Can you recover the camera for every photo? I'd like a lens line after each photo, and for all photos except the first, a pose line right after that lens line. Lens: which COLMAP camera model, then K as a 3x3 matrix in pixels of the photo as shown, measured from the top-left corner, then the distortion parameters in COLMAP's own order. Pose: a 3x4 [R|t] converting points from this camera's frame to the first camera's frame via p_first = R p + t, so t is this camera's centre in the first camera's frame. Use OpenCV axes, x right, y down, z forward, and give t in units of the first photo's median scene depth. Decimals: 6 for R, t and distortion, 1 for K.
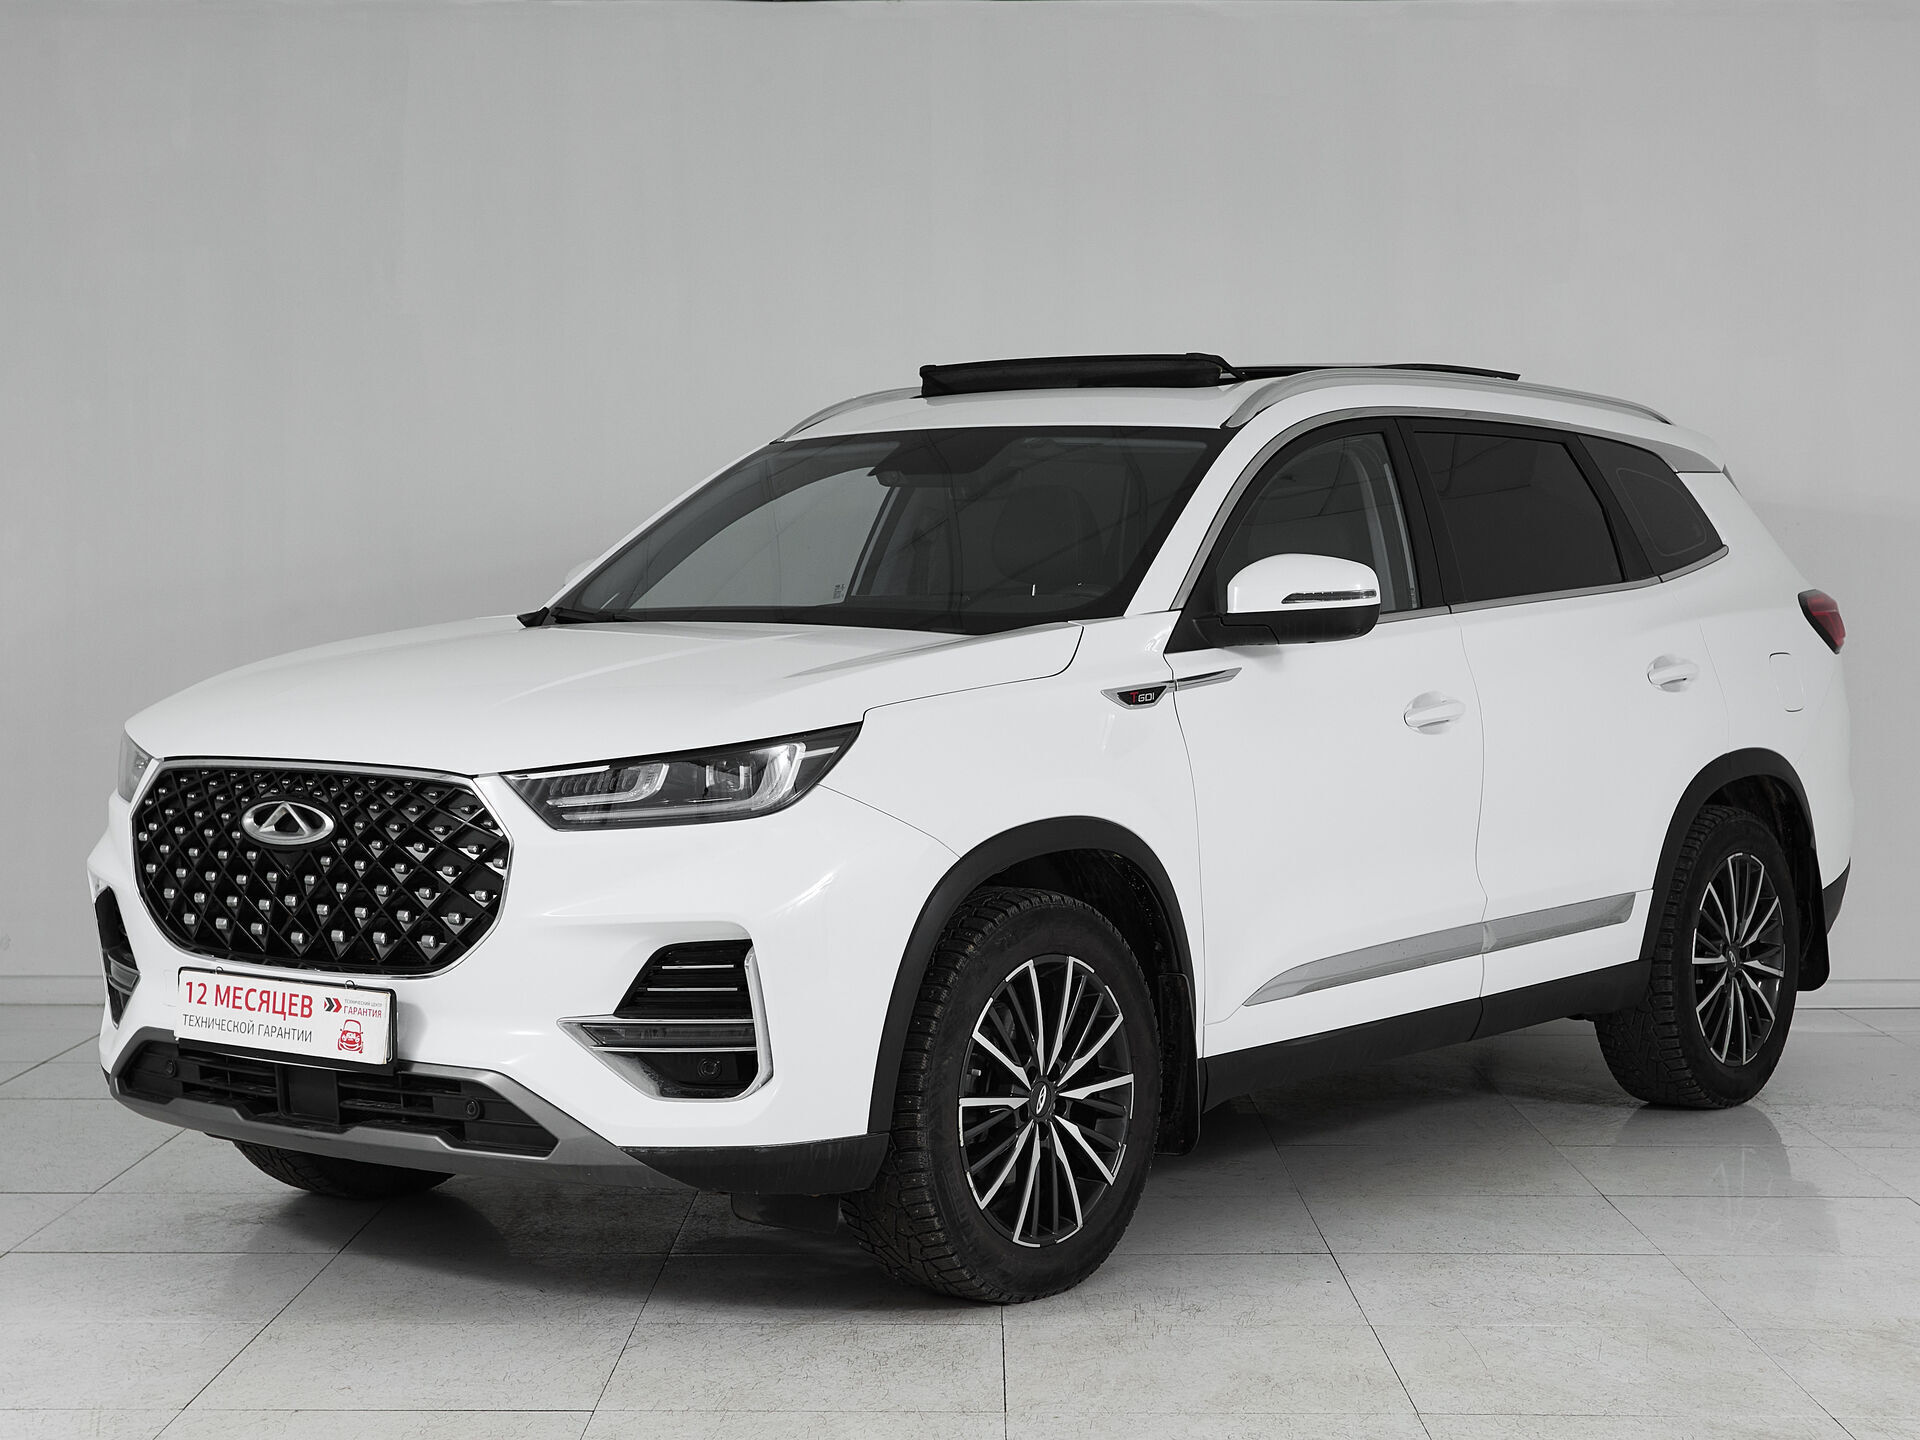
lens RADIAL K [[3899.3, 0, 960.0], [0, 3899.3, 720.0], [0, 0, 1]] dist [0.017178, 0.136825]
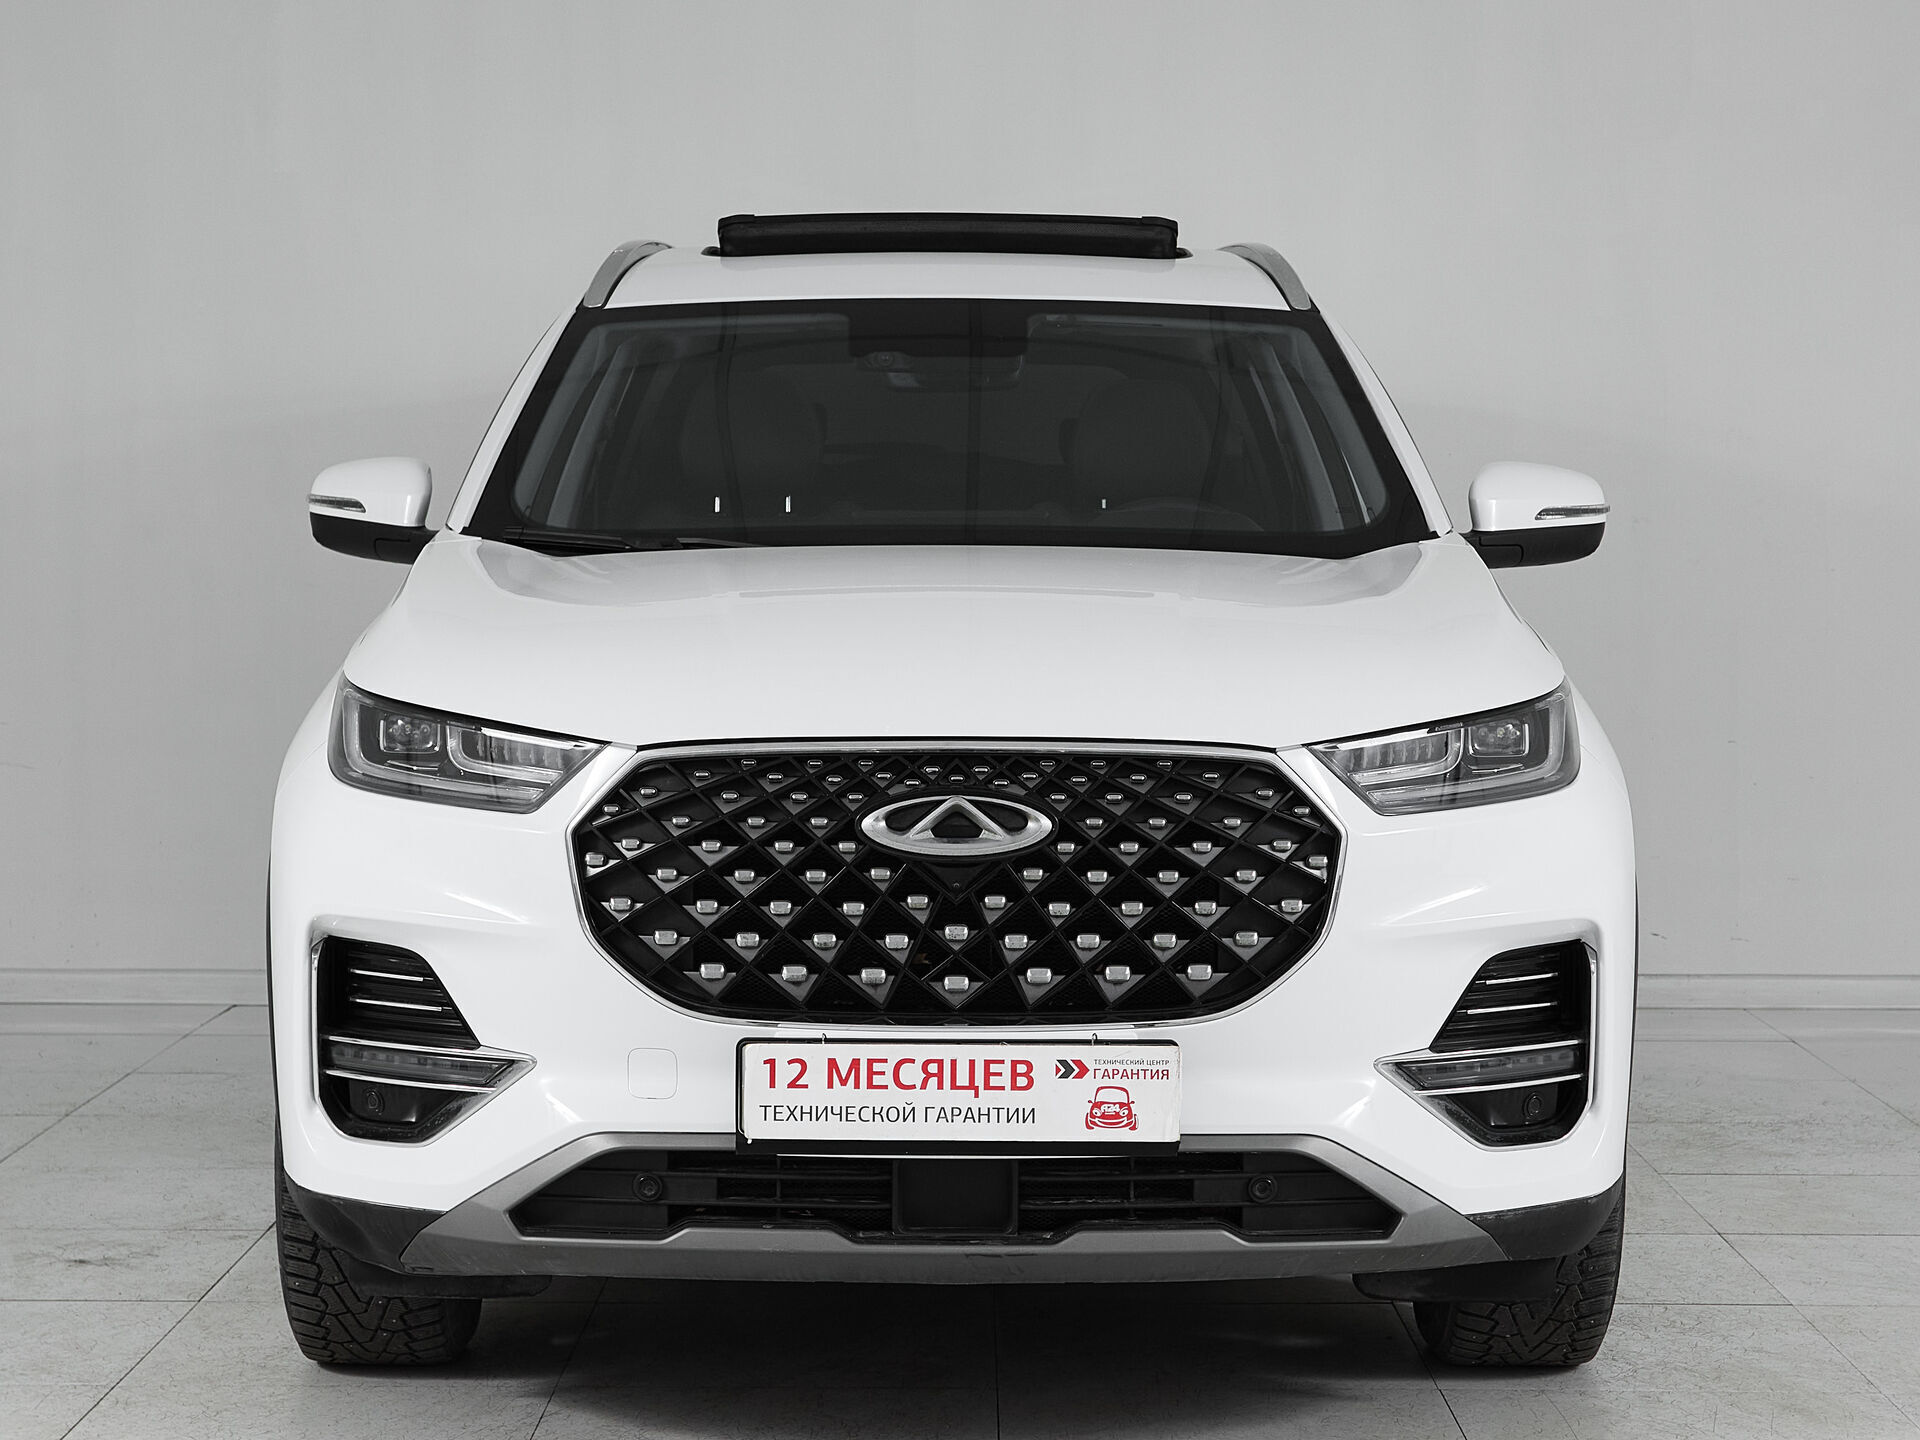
lens RADIAL K [[3899.3, 0, 960.0], [0, 3899.3, 720.0], [0, 0, 1]] dist [0.017178, 0.136825]
pose [[0.761596, -0.025205, 0.647561, -0.642963], [0.026681, 0.999616, 0.007528, 0.001450], [-0.647502, 0.011544, 0.761976, 0.450638]]
